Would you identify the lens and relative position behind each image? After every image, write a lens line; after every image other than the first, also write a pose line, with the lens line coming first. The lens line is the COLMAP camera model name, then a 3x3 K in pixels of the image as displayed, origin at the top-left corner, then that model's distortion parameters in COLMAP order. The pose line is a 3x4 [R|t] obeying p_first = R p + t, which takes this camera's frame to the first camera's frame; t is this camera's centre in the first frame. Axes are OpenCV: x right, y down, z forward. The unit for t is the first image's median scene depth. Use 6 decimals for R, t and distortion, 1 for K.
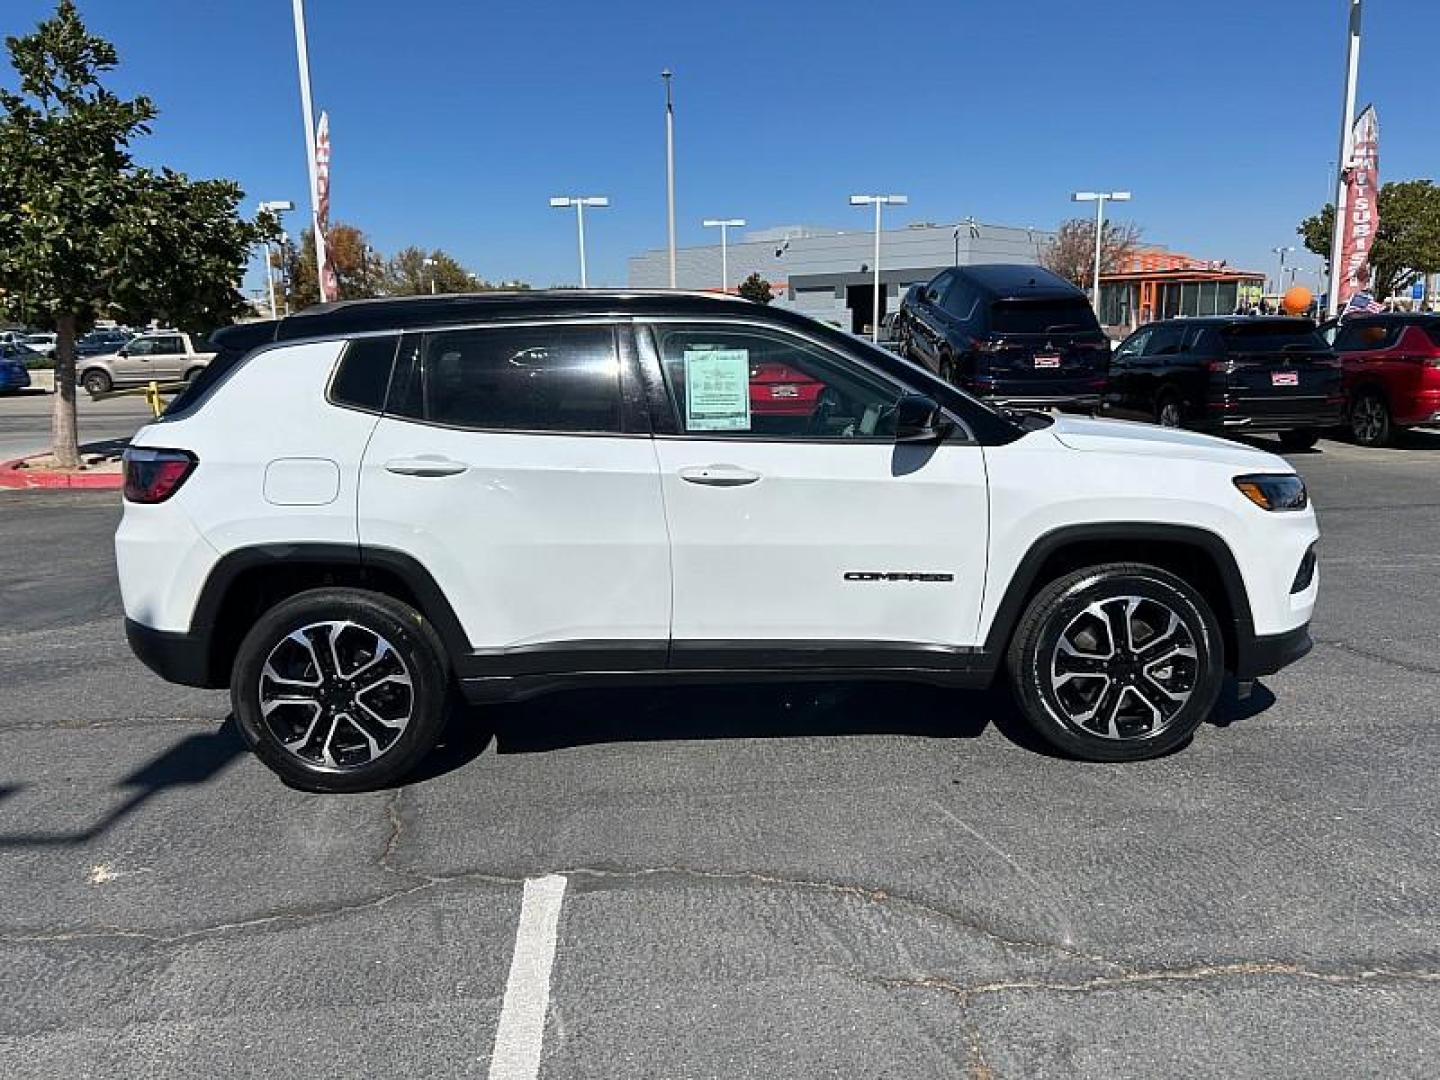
lens RADIAL K [[1112.2, 0, 711.0], [0, 1112.2, 522.7], [0, 0, 1]] dist [0.033238, -0.003538]
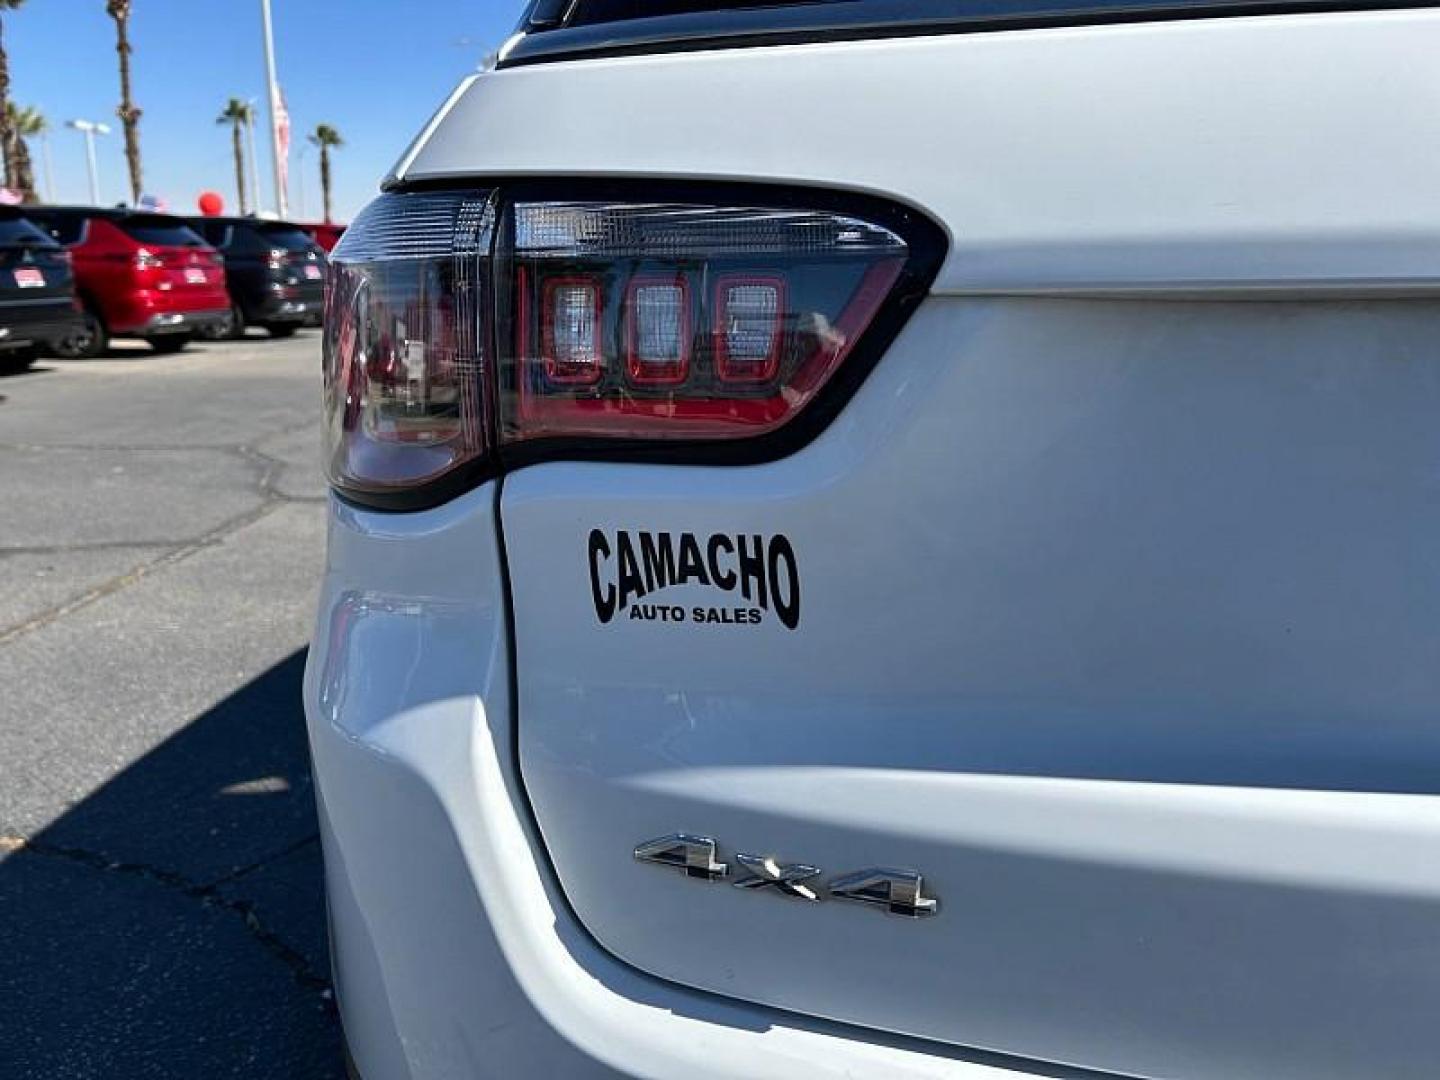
lens RADIAL K [[1091.8, 0, 712.2], [0, 1091.8, 523.2], [0, 0, 1]] dist [0.066734, -0.066152]
pose [[0.171545, -0.209362, 0.962673, -0.679358], [0.153857, 0.970862, 0.183726, -0.095555], [-0.973088, 0.116597, 0.198758, 1.287057]]
